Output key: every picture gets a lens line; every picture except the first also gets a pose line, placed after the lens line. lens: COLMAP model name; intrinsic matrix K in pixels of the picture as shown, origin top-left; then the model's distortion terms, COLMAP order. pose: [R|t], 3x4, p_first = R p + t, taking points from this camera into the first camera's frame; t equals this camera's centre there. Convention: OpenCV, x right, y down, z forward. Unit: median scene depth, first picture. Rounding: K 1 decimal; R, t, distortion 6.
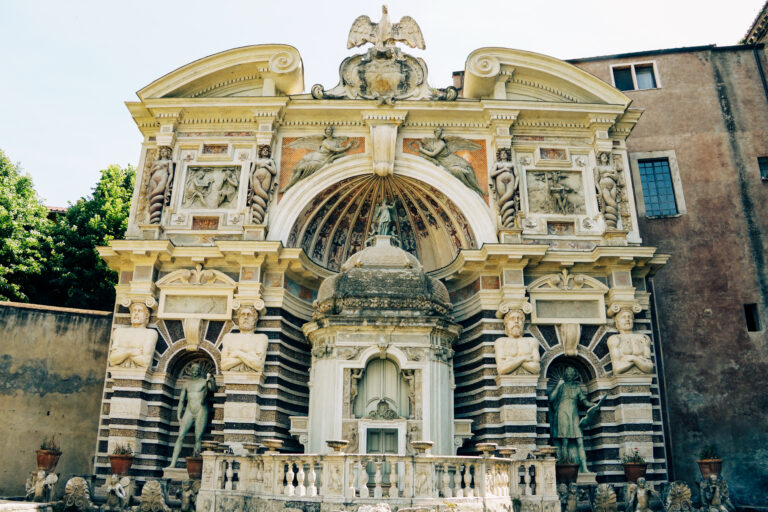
lens RADIAL K [[578.9, 0, 385.8], [0, 578.9, 254.2], [0, 0, 1]] dist [-0.138885, -0.002071]
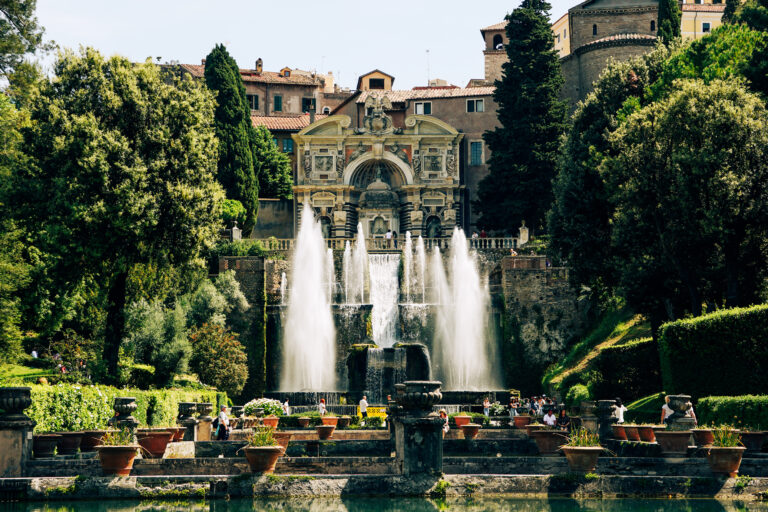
lens RADIAL K [[1549.0, 0, 383.8], [0, 1549.0, 256.3], [0, 0, 1]] dist [-0.001179, 0.000000]
pose [[0.999798, -0.015369, -0.012985, 0.132832], [0.018720, 0.947096, 0.320403, -2.448055], [0.007374, -0.320581, 0.947192, -7.506315]]
